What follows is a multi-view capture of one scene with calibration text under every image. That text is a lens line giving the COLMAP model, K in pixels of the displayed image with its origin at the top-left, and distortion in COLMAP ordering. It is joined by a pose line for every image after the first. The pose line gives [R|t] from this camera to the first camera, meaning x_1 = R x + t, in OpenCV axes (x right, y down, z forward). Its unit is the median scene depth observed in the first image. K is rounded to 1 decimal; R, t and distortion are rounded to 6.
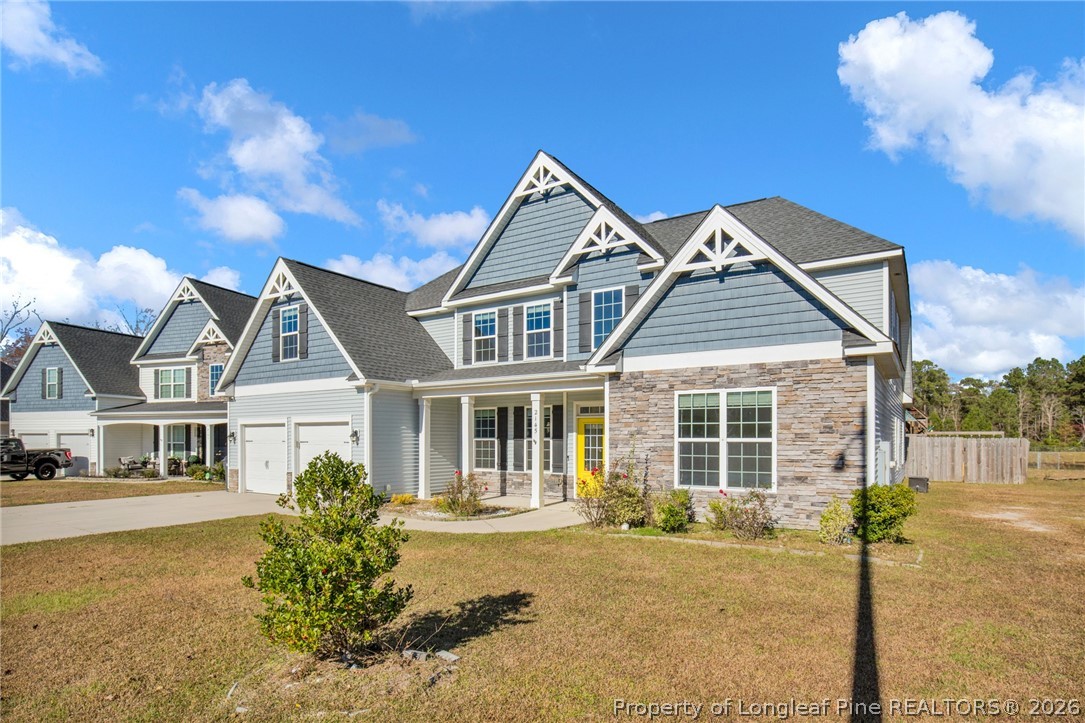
lens RADIAL K [[568.6, 0, 542.5], [0, 568.6, 362.5], [0, 0, 1]] dist [-0.026247, -0.000499]
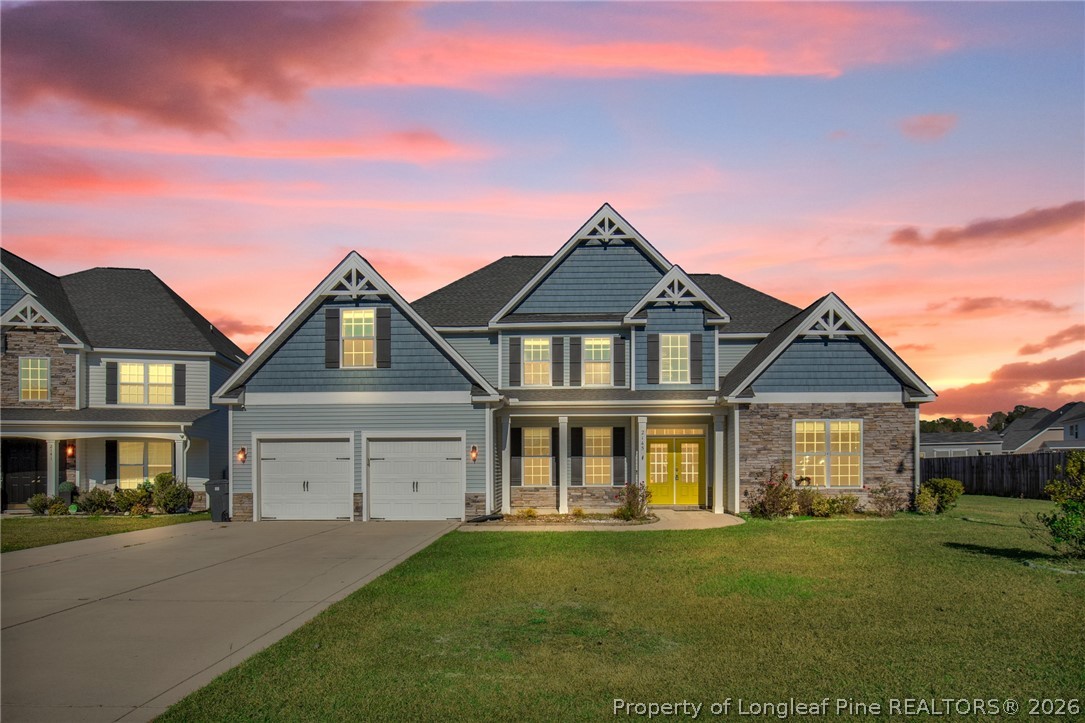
lens RADIAL K [[568.6, 0, 533.8], [0, 568.6, 387.1], [0, 0, 1]] dist [-0.026247, -0.000499]
pose [[0.857752, 0.067479, 0.509616, -0.914956], [-0.064430, 0.997642, -0.023654, 0.040598], [-0.510011, -0.012545, 0.860077, 0.119135]]
